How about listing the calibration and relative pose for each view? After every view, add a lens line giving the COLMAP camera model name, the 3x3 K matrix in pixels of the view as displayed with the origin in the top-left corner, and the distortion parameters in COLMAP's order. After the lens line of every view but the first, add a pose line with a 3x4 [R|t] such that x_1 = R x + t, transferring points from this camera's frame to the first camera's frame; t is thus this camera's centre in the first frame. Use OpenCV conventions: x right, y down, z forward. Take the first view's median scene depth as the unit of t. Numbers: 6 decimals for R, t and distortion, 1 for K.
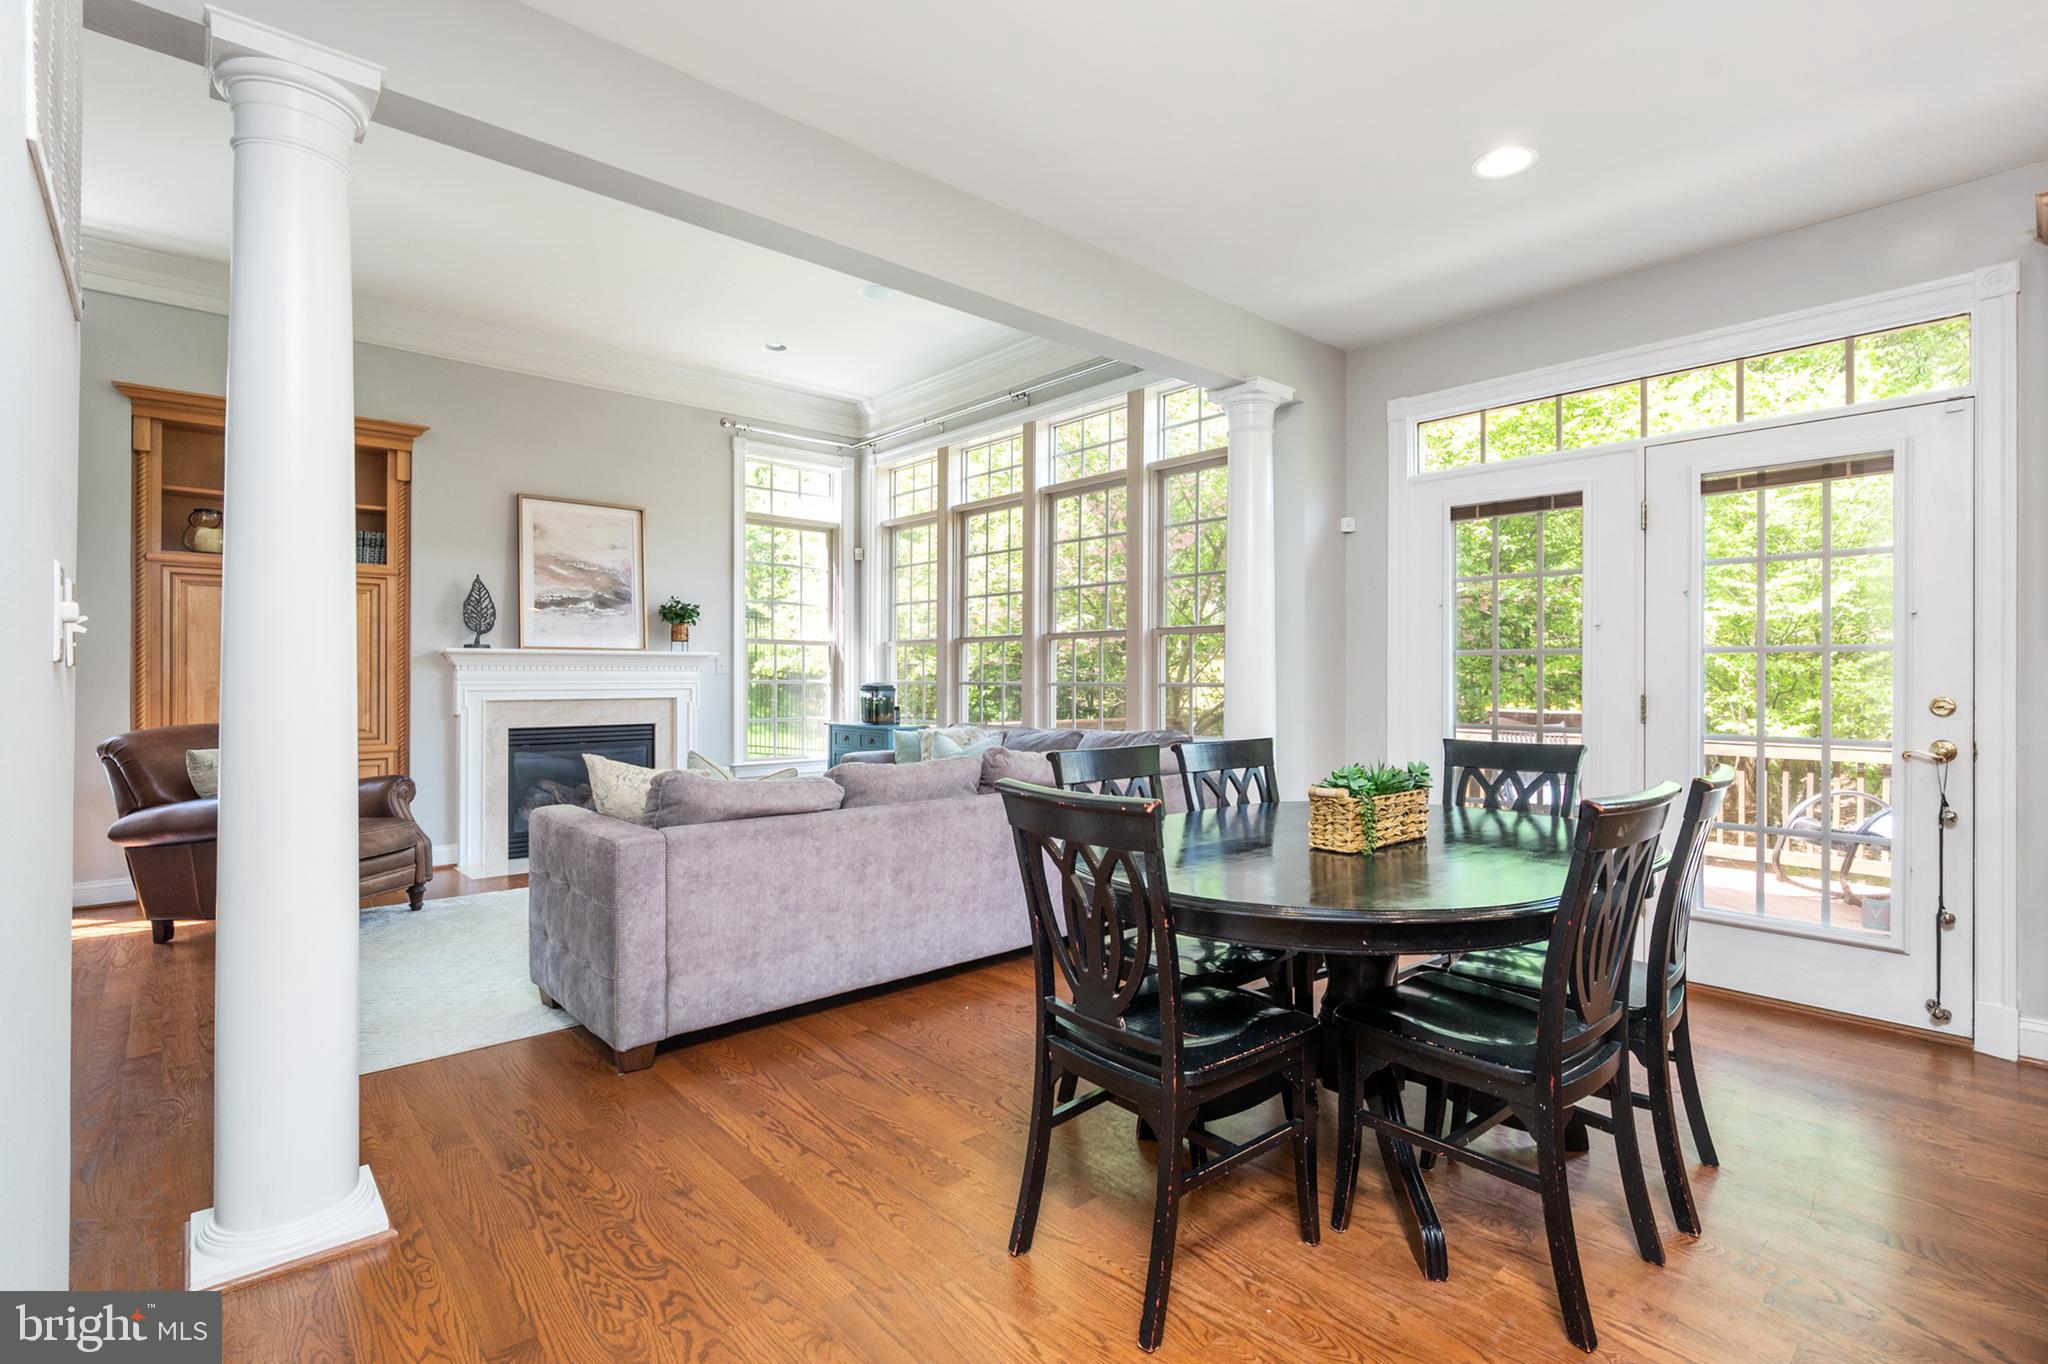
lens RADIAL K [[946.7, 0, 1011.5], [0, 946.7, 675.8], [0, 0, 1]] dist [-0.011047, -0.000991]
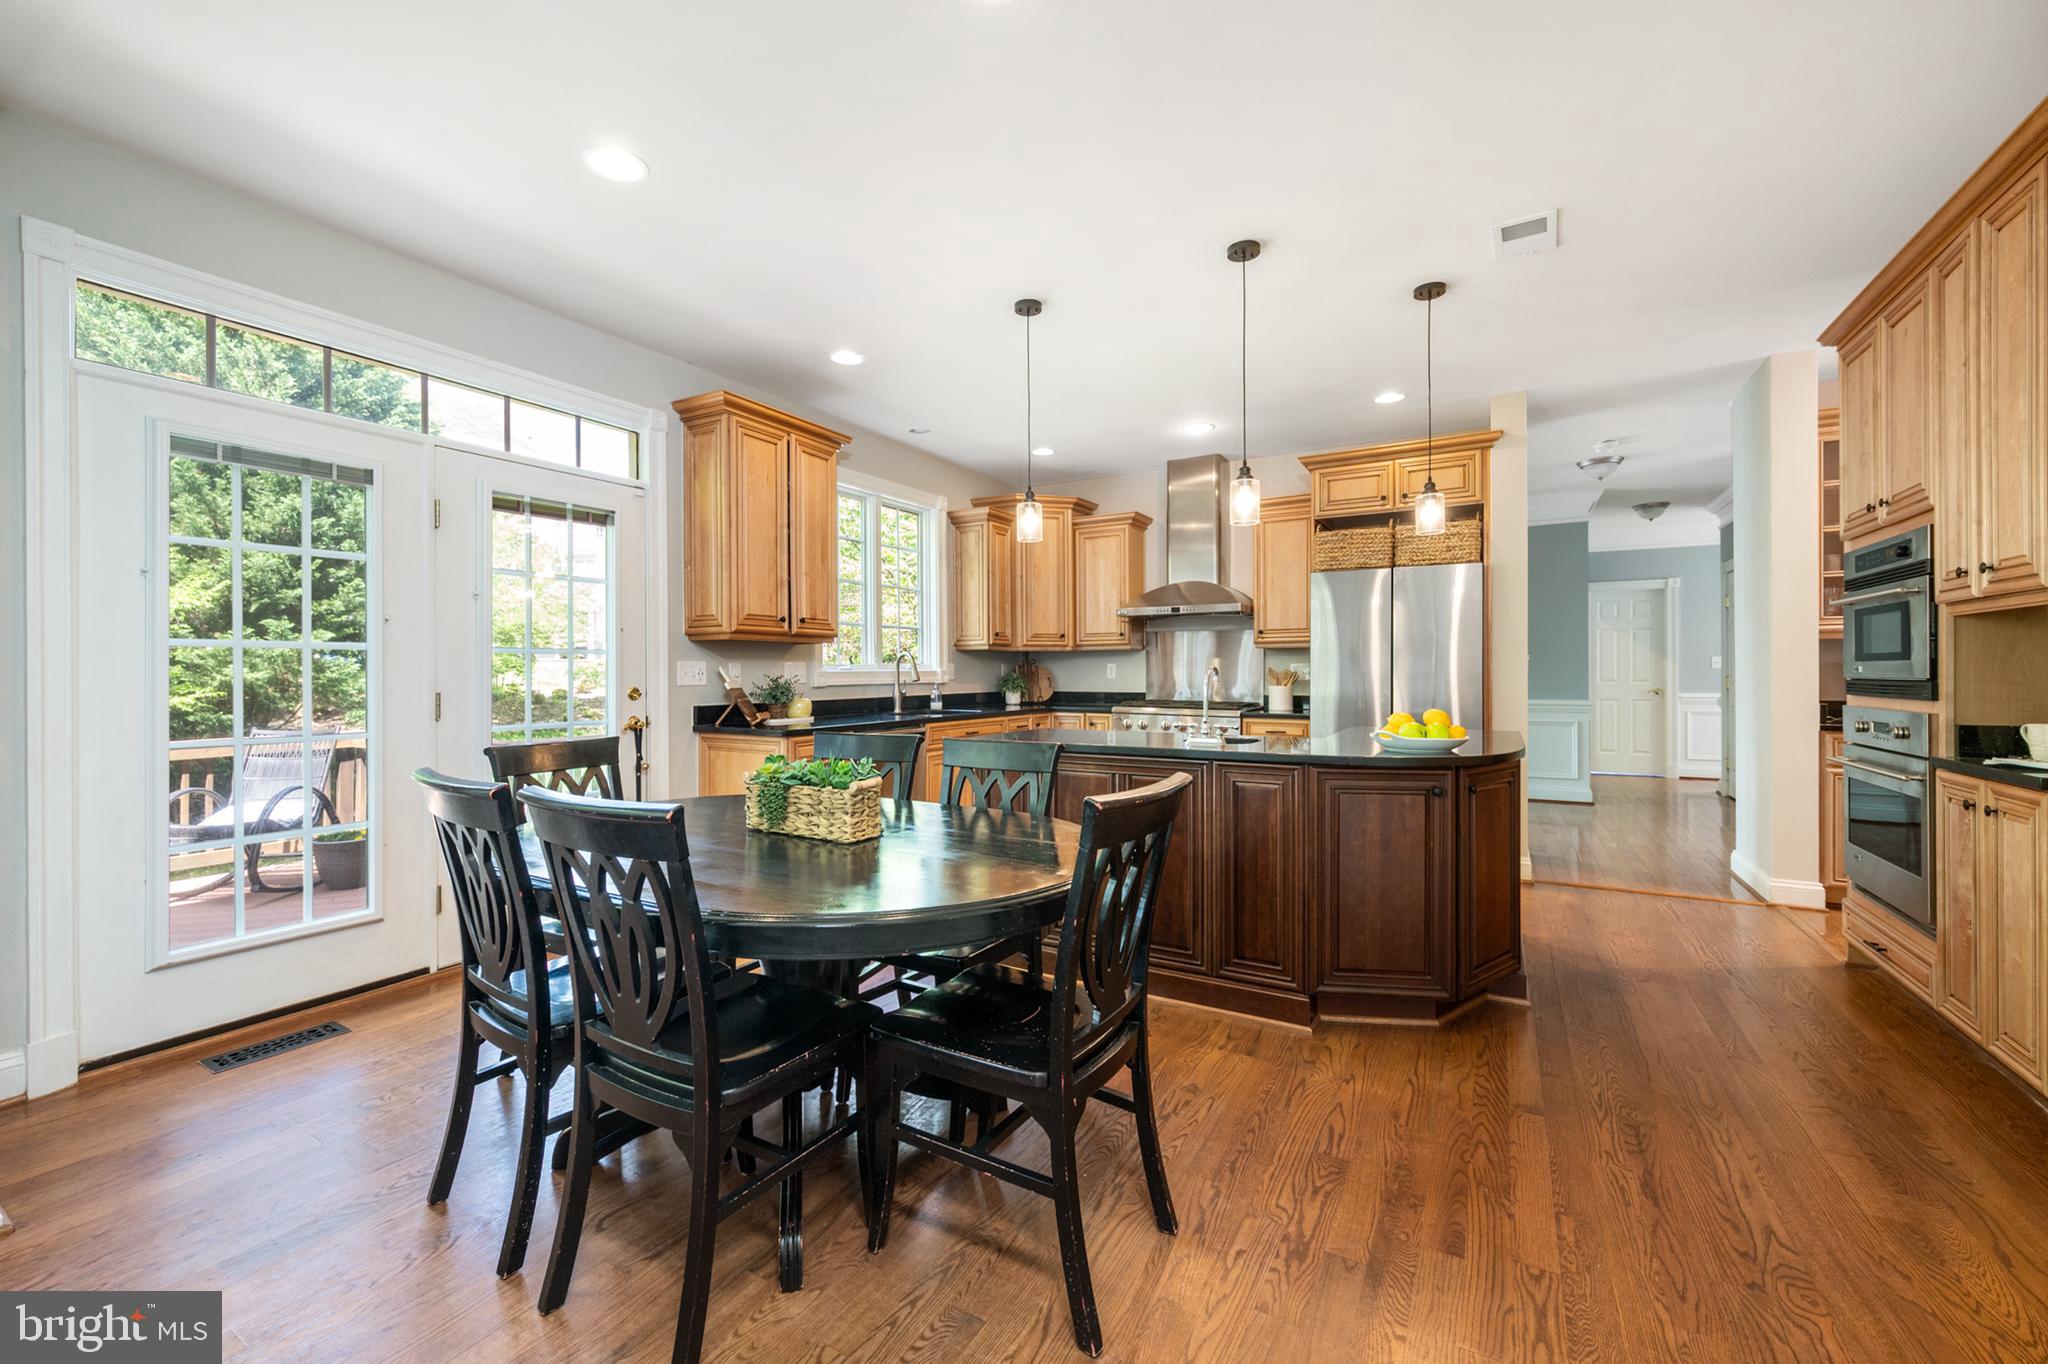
lens RADIAL K [[819.5, 0, 1011.6], [0, 819.5, 673.3], [0, 0, 1]] dist [-0.000919, 0.000108]
pose [[-0.305492, -0.001481, 0.952194, -0.284455], [0.004185, 0.999987, 0.002898, -0.000162], [-0.952186, 0.004870, -0.305481, 0.552650]]
